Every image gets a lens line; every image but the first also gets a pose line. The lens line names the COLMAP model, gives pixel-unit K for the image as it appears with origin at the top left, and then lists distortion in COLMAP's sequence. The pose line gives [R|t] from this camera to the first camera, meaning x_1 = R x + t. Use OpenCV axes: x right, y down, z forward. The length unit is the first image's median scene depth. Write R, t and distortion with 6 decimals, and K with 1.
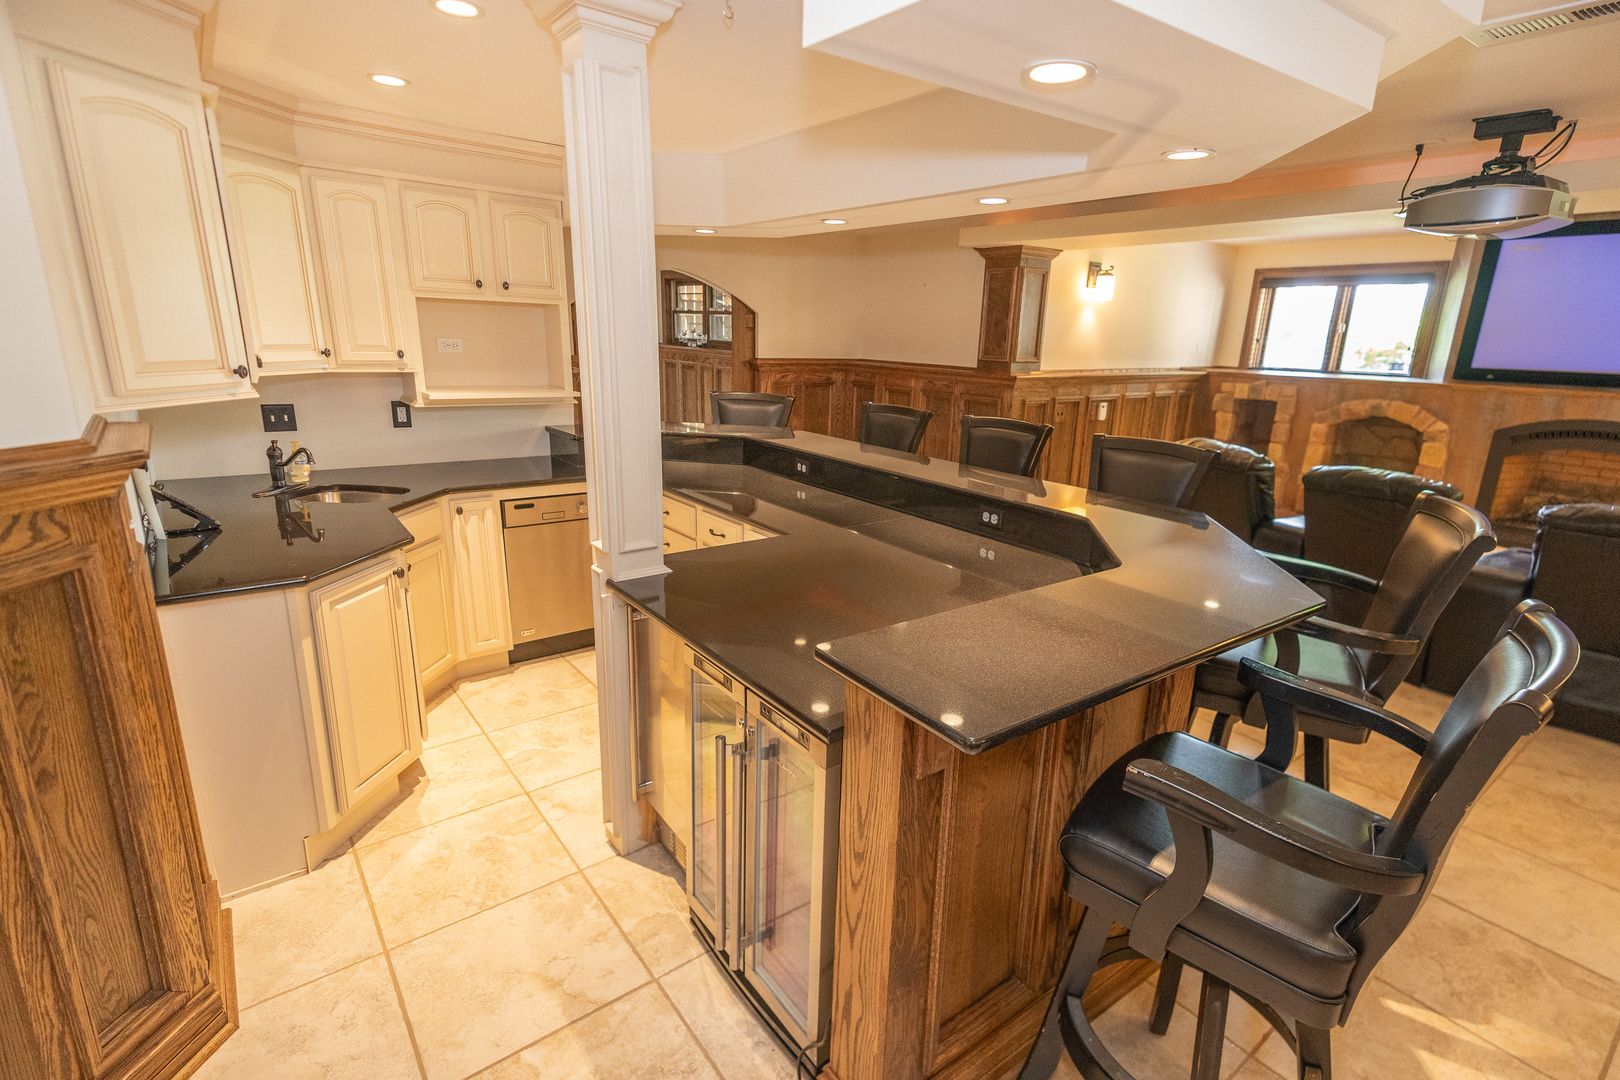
lens RADIAL K [[788.7, 0, 810.0], [0, 788.7, 540.0], [0, 0, 1]] dist [-0.000820, -0.000200]
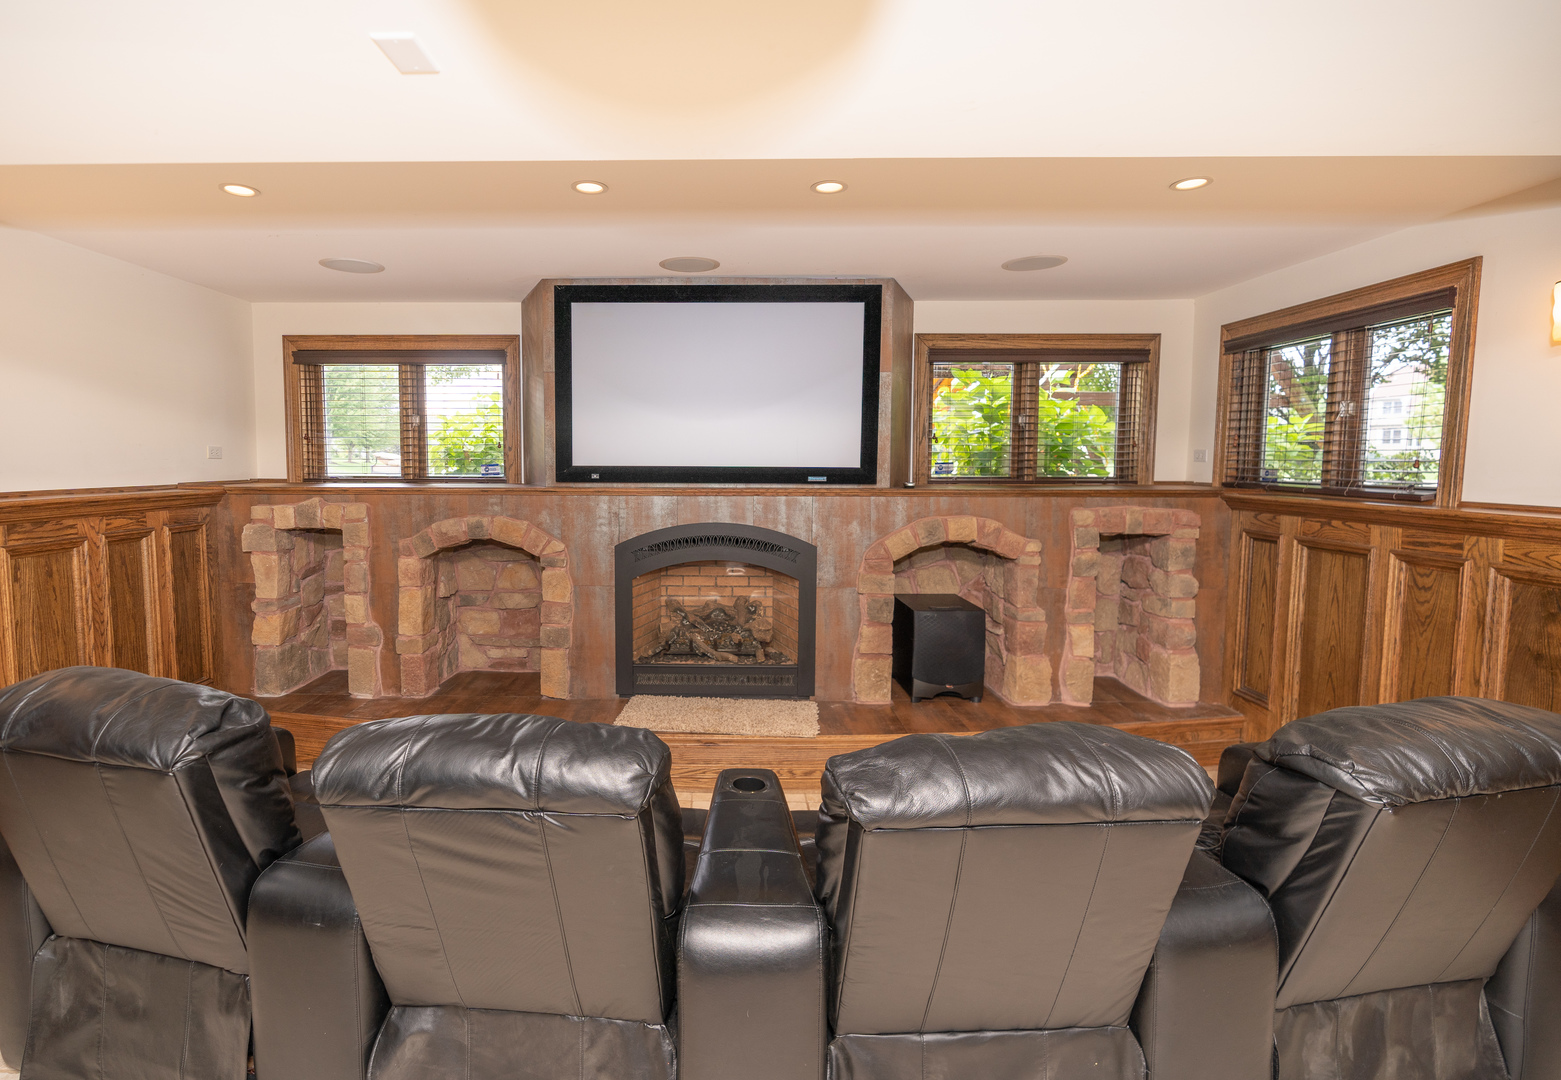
lens RADIAL K [[773.2, 0, 697.9], [0, 773.2, 514.6], [0, 0, 1]] dist [0.000394, 0.000005]
pose [[0.626263, -0.083426, 0.775135, 0.301676], [0.211976, 0.975022, -0.066325, -0.088384], [-0.750241, 0.205847, 0.628304, 0.407857]]
